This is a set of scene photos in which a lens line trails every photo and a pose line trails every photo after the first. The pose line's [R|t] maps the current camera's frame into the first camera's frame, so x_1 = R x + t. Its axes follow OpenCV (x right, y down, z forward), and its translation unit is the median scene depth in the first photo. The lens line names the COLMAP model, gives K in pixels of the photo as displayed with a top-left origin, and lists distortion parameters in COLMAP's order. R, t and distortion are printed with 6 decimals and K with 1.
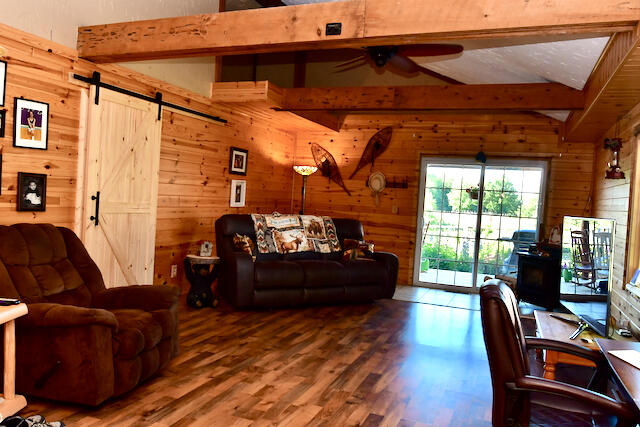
lens RADIAL K [[510.6, 0, 326.1], [0, 510.6, 215.7], [0, 0, 1]] dist [-0.009387, -0.019135]
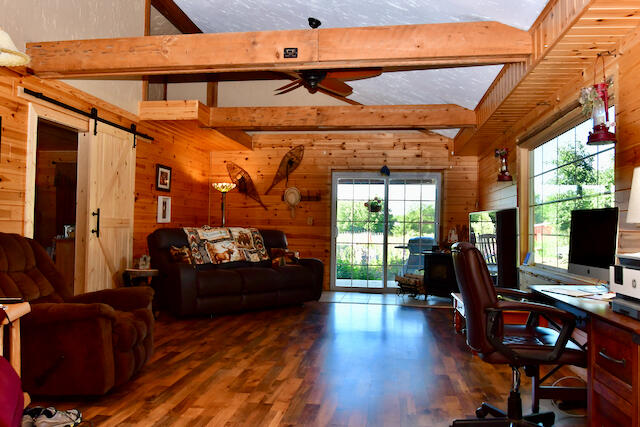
lens RADIAL K [[510.6, 0, 326.1], [0, 510.6, 215.7], [0, 0, 1]] dist [-0.009387, -0.019135]
pose [[0.971834, -0.037945, 0.232593, -0.122307], [0.049516, 0.997799, -0.044111, 0.037811], [-0.230407, 0.054386, 0.971573, -0.081437]]
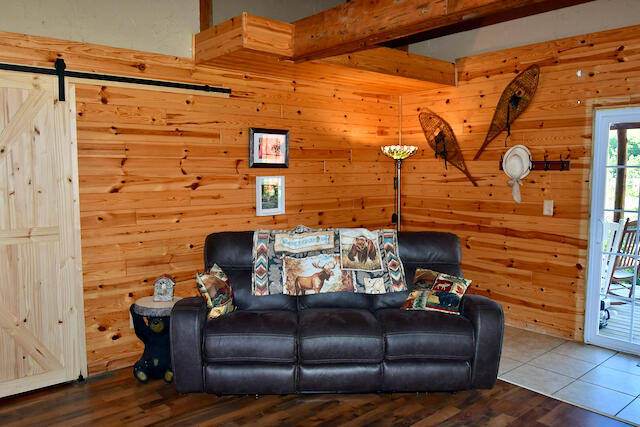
lens RADIAL K [[510.6, 0, 326.1], [0, 510.6, 215.7], [0, 0, 1]] dist [-0.009387, -0.019135]
pose [[0.881435, -0.017915, -0.471966, 0.273364], [0.036574, 0.998869, 0.030388, -0.044579], [0.470888, -0.044047, 0.881093, 0.555956]]
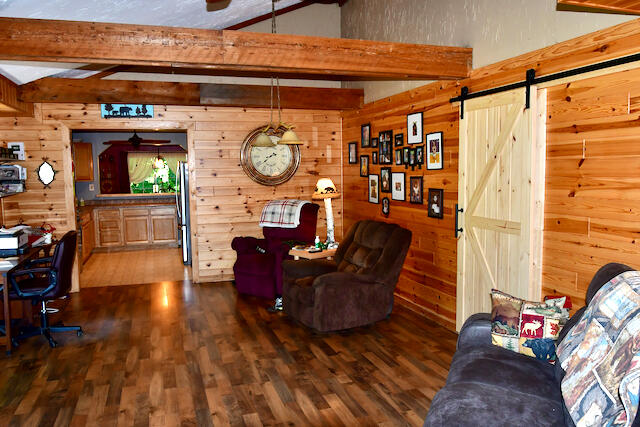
lens RADIAL K [[510.6, 0, 326.1], [0, 510.6, 215.7], [0, 0, 1]] dist [-0.009387, -0.019135]
pose [[-0.776745, 0.008657, -0.629756, 0.335731], [-0.054856, 0.995176, 0.081340, -0.077149], [0.627422, 0.097726, -0.772523, 1.346973]]
